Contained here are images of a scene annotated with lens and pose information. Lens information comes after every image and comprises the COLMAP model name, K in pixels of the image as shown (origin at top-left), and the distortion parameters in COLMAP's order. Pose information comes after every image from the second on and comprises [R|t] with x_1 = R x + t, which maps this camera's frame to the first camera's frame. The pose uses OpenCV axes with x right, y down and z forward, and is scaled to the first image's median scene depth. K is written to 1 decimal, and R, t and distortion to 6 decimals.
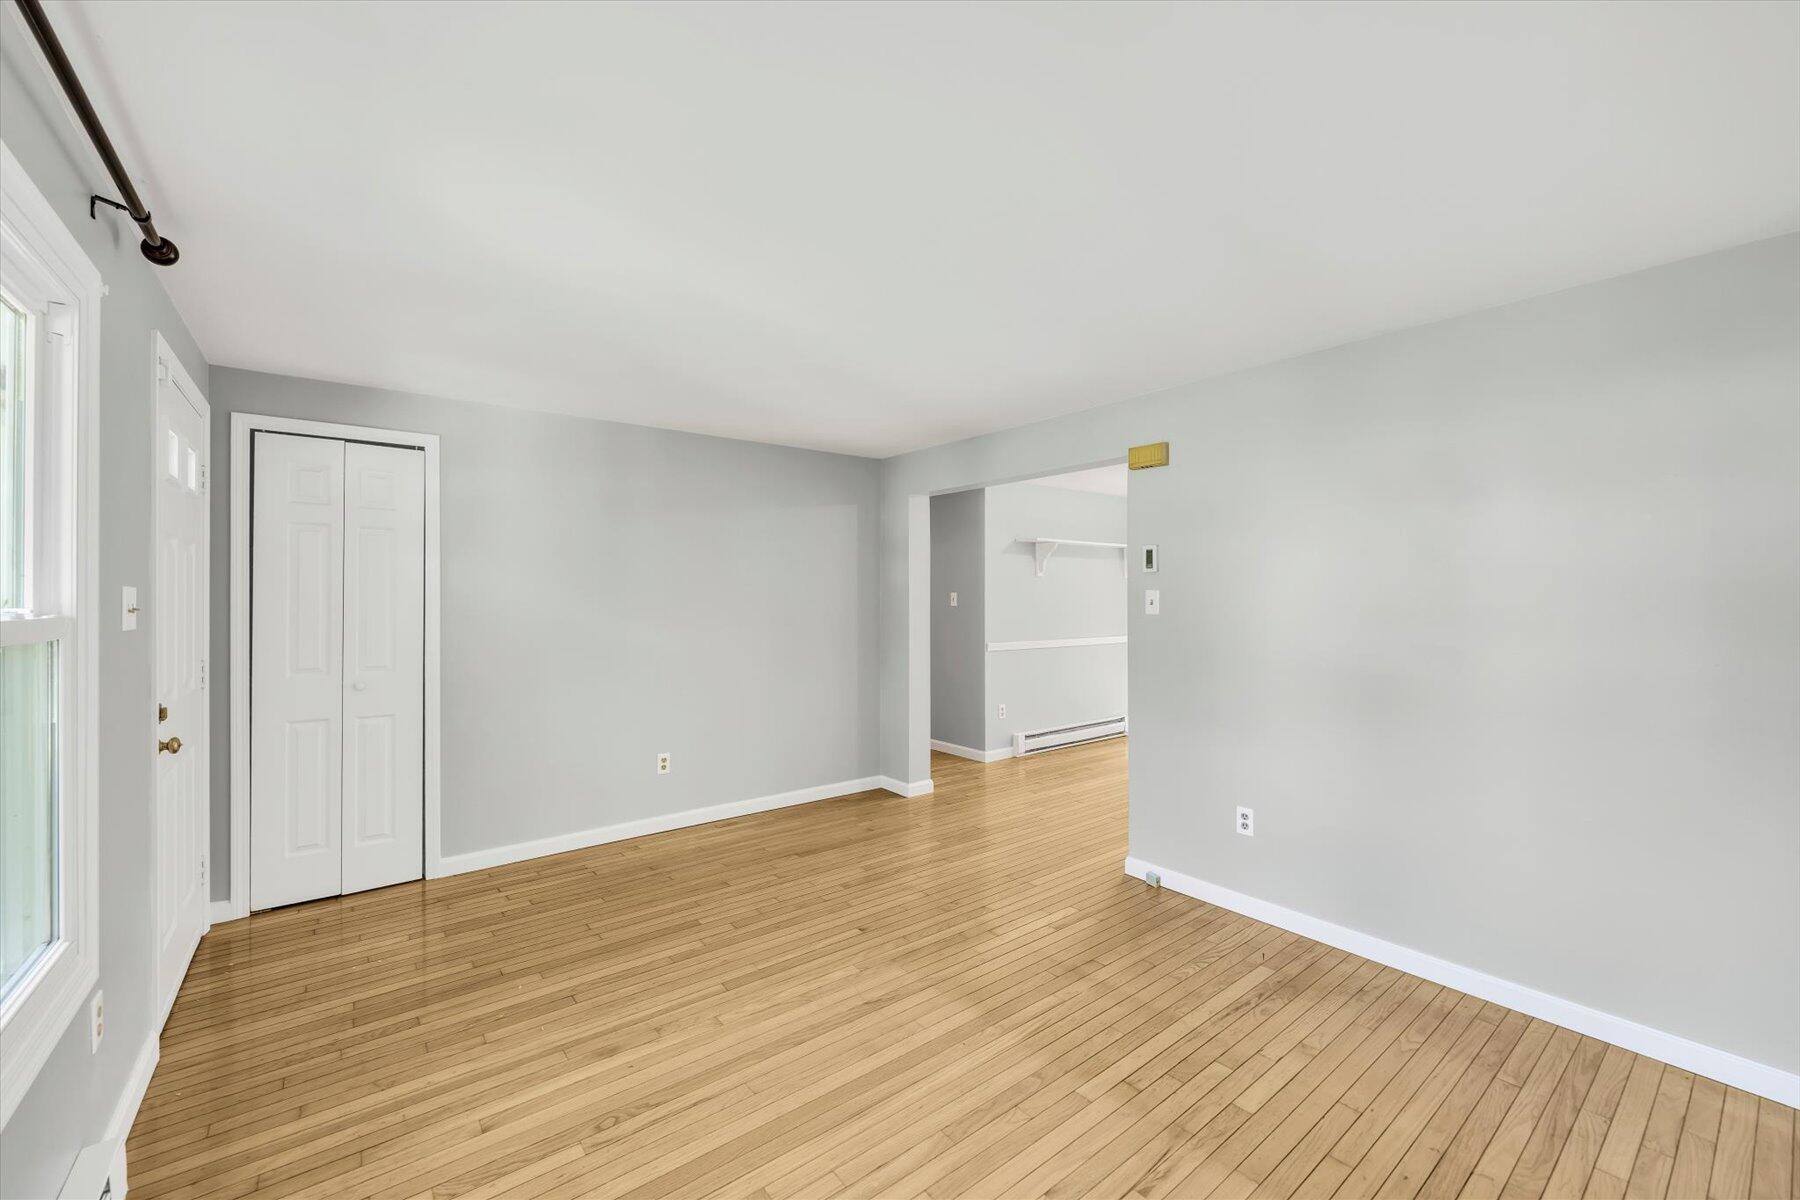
lens RADIAL K [[726.1, 0, 900.0], [0, 726.1, 600.0], [0, 0, 1]] dist [-0.000036, -0.000014]
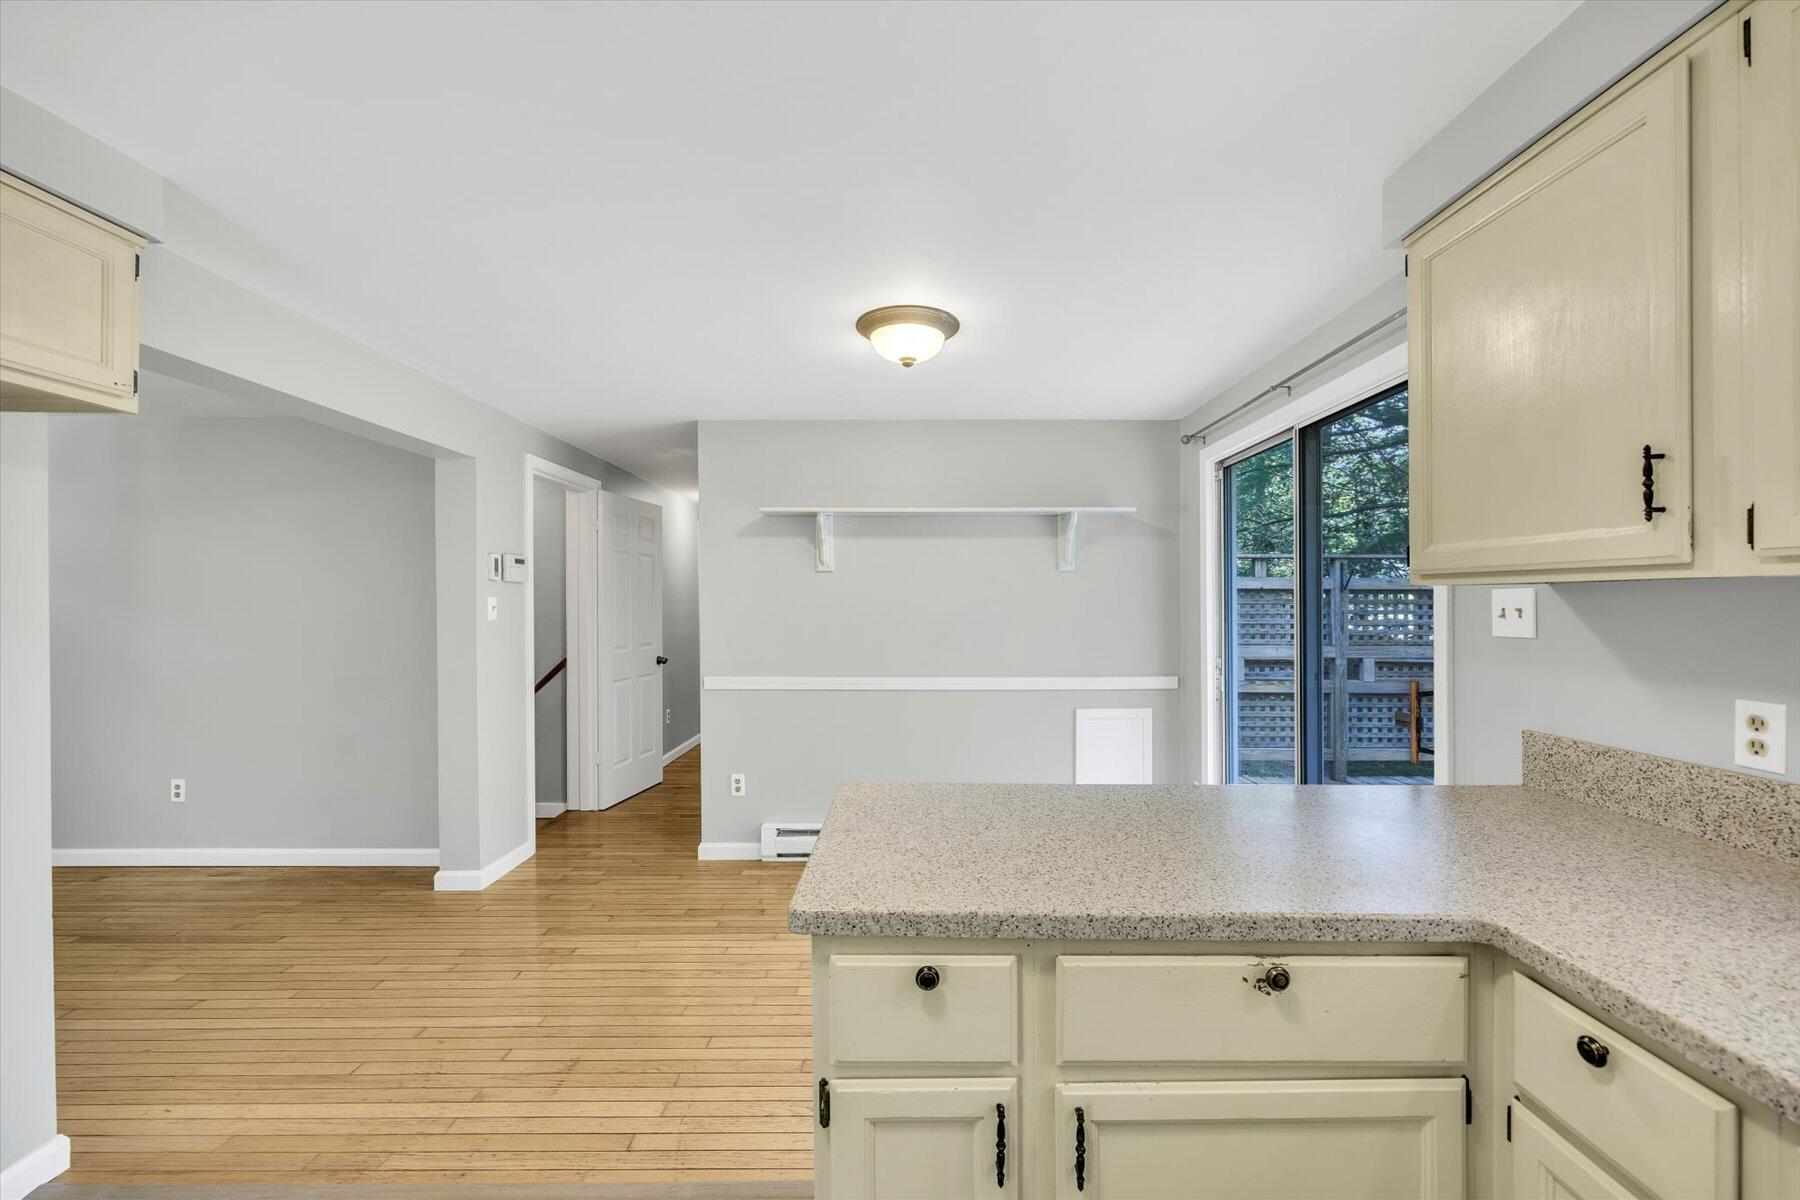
lens RADIAL K [[731.0, 0, 908.3], [0, 731.0, 609.9], [0, 0, 1]] dist [0.000079, -0.000060]
pose [[0.786883, 0.007960, -0.617051, 0.982255], [-0.002942, 0.999954, 0.009149, -0.009574], [0.617096, -0.005384, 0.786870, 0.884813]]
